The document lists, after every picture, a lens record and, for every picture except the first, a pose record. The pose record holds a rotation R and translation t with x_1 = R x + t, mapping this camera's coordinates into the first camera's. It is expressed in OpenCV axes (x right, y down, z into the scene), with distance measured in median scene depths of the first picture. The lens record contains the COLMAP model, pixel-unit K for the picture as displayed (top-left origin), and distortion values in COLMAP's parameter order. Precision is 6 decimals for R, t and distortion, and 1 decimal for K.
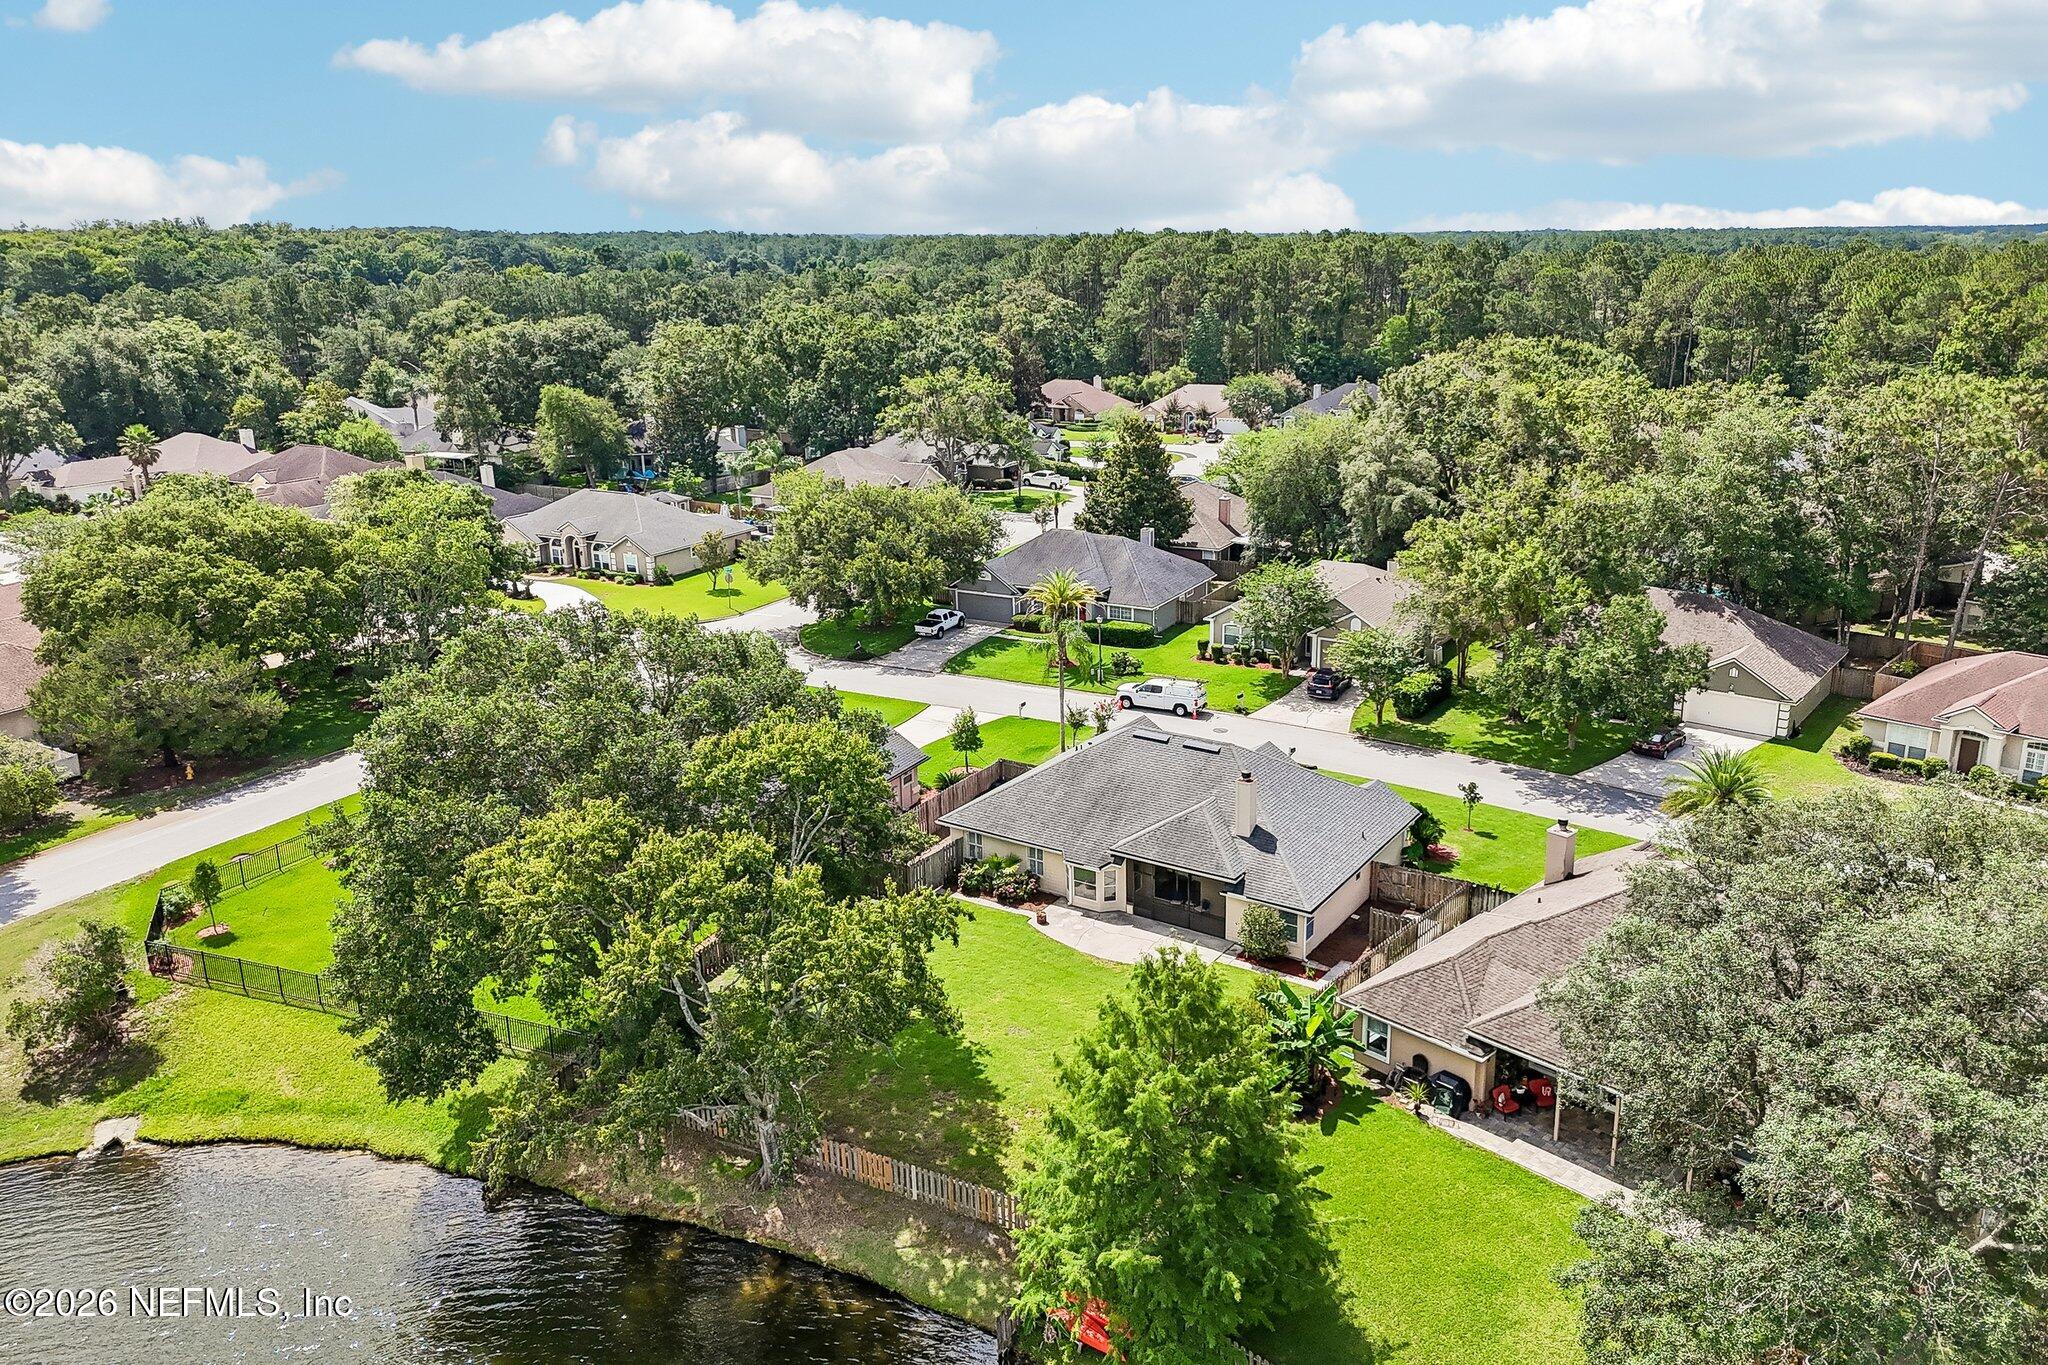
lens RADIAL K [[1482.3, 0, 1029.2], [0, 1482.3, 643.4], [0, 0, 1]] dist [0.080625, -0.001197]
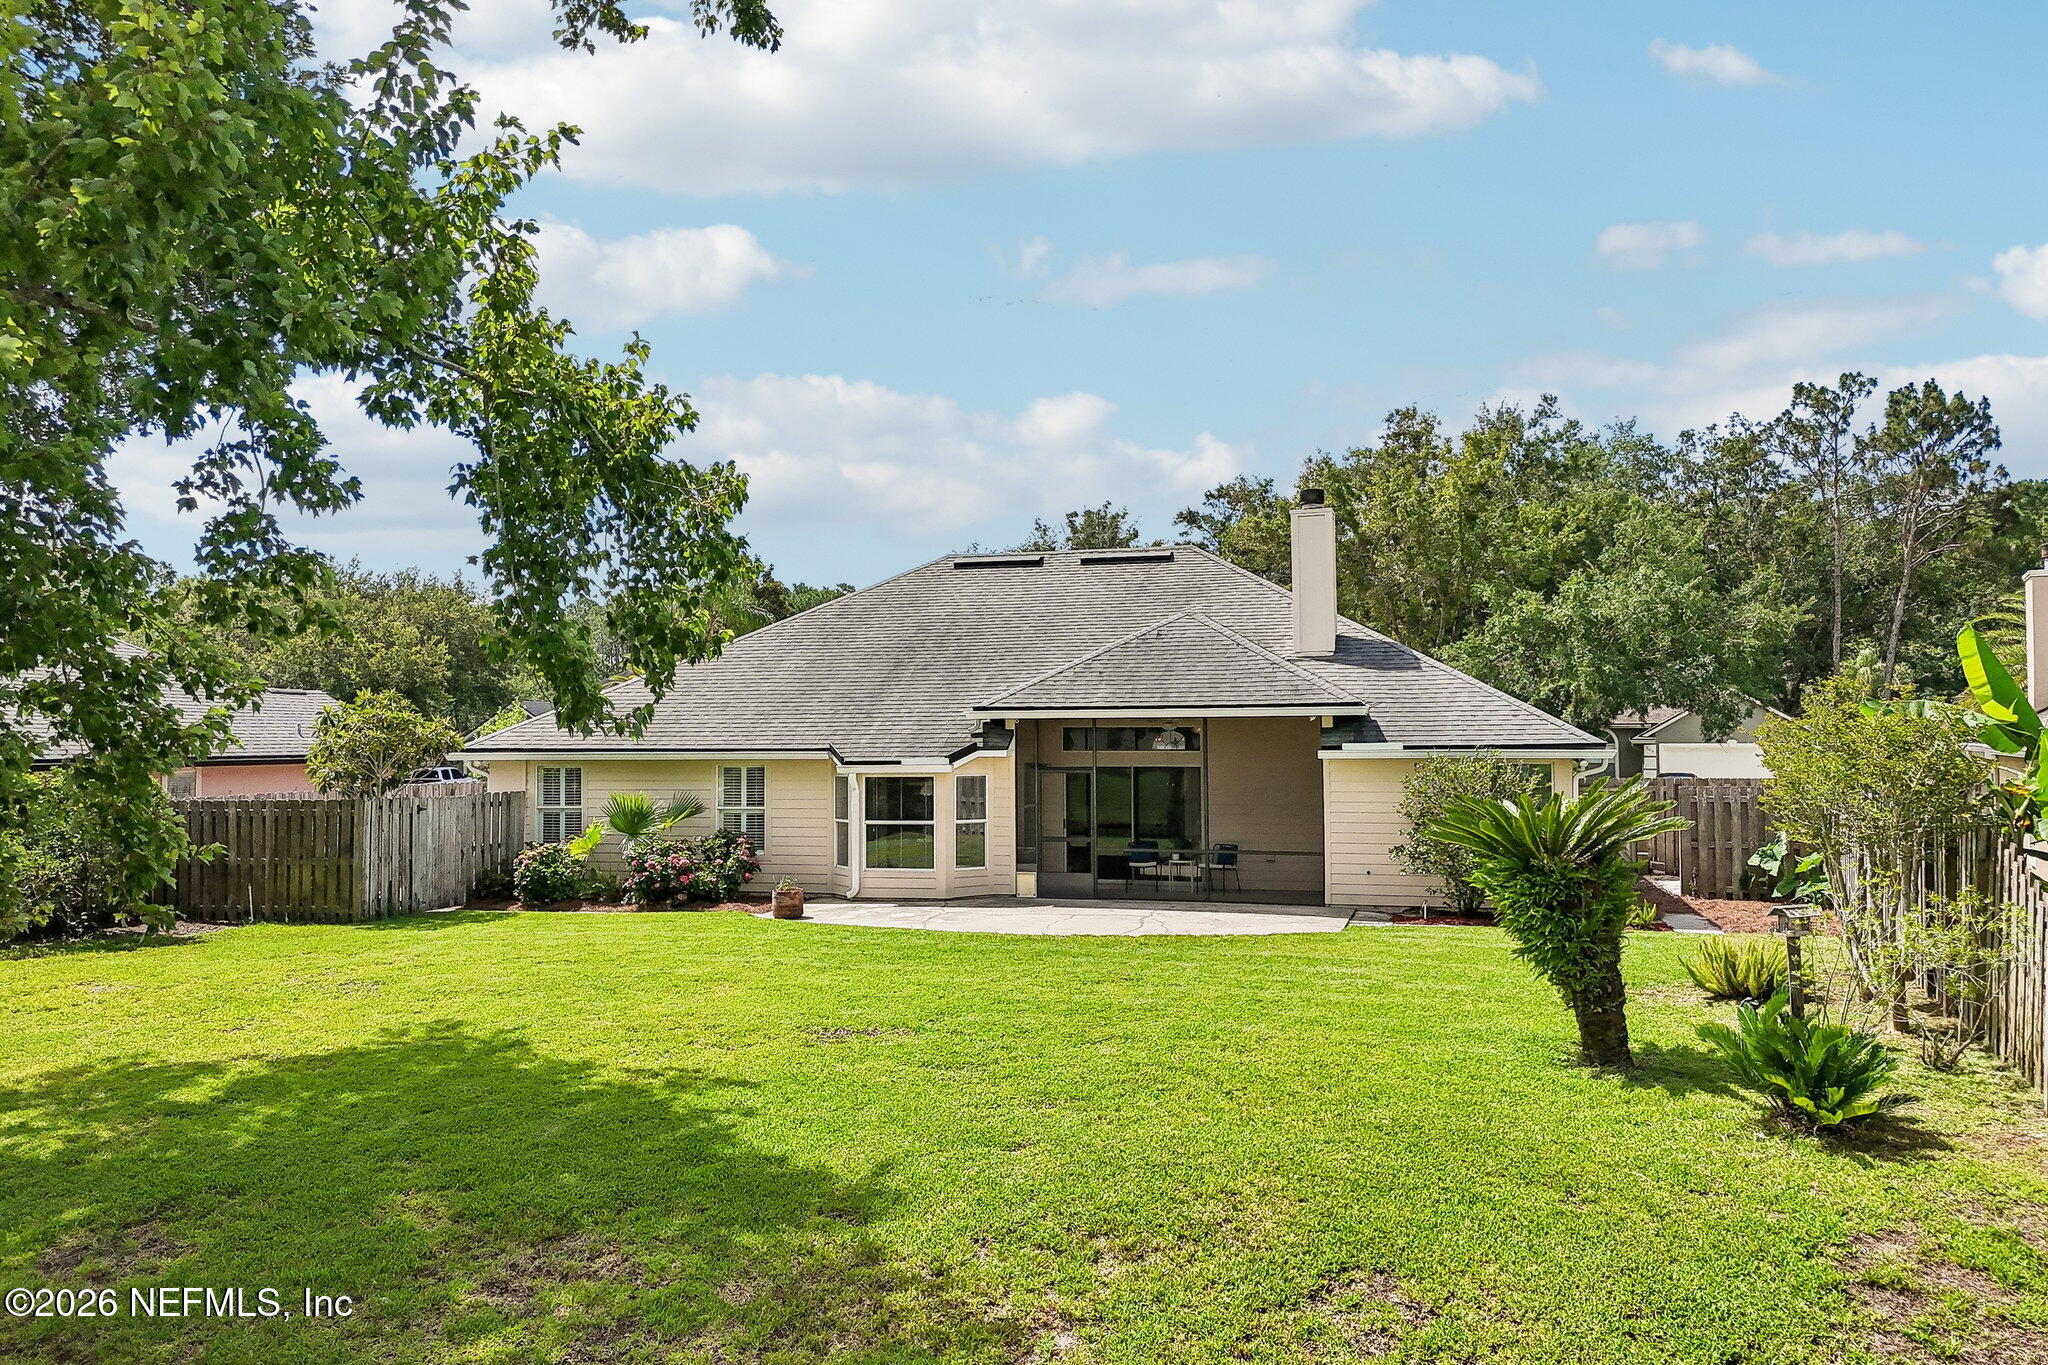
lens RADIAL K [[1472.1, 0, 1024.0], [0, 1472.1, 682.5], [0, 0, 1]] dist [0.064587, -0.003351]
pose [[0.946655, 0.024243, 0.321334, -0.047803], [0.078950, 0.949328, -0.304208, 0.234789], [-0.312427, 0.313350, 0.896773, 0.647909]]
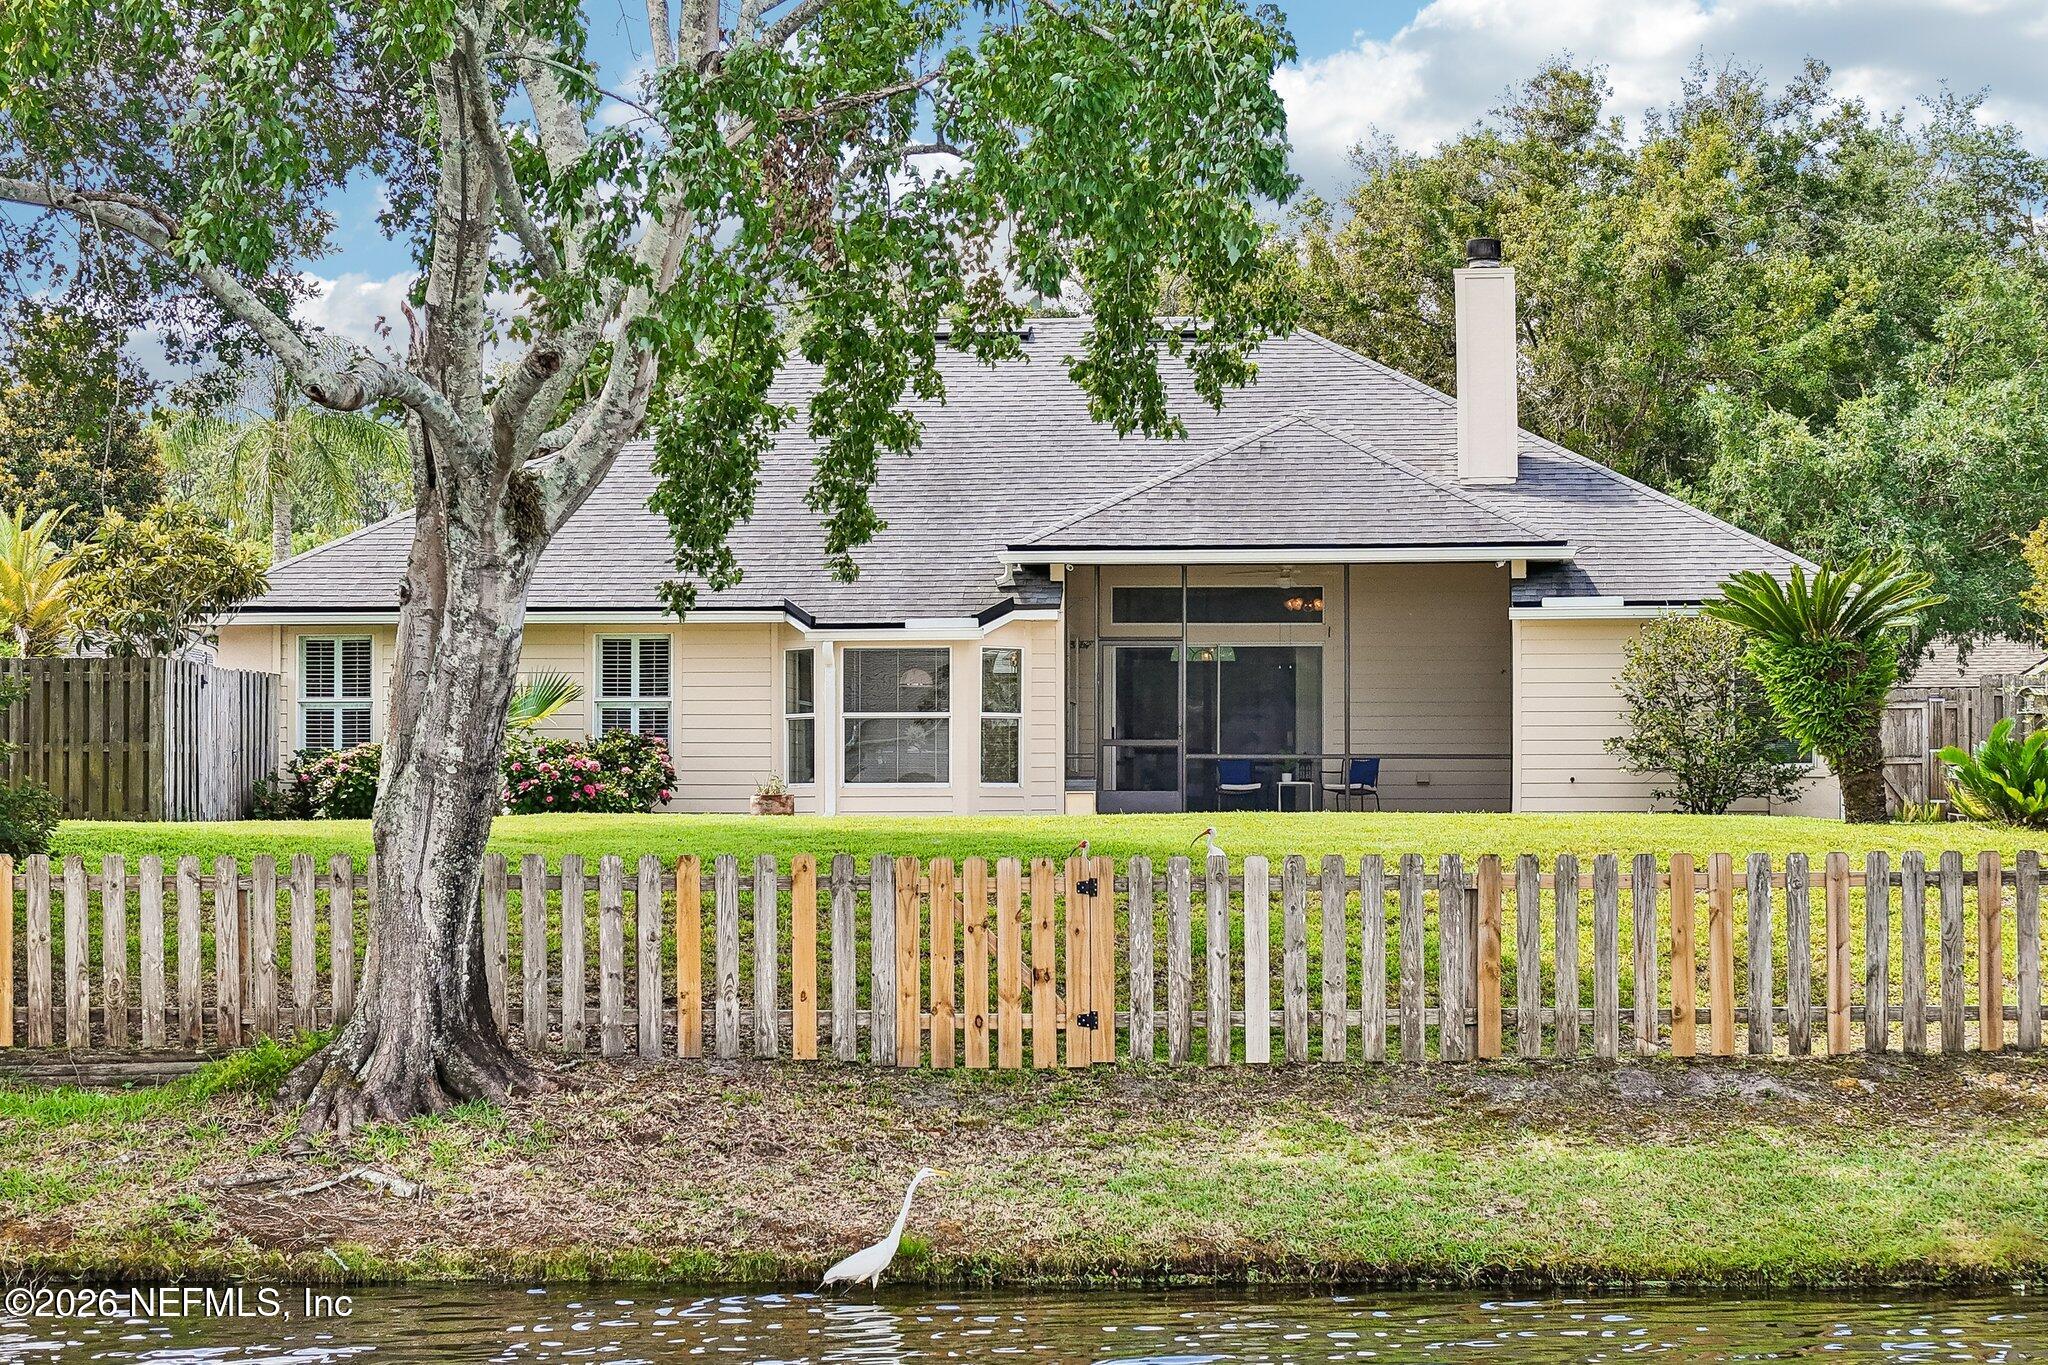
lens RADIAL K [[4116.1, 0, 1024.0], [0, 4116.1, 682.5], [0, 0, 1]] dist [-0.063138, 0.194870]
pose [[0.885893, 0.035302, 0.462545, -0.248362], [0.114863, 0.949358, -0.292450, 0.347069], [-0.449444, 0.312208, 0.836974, 0.419928]]
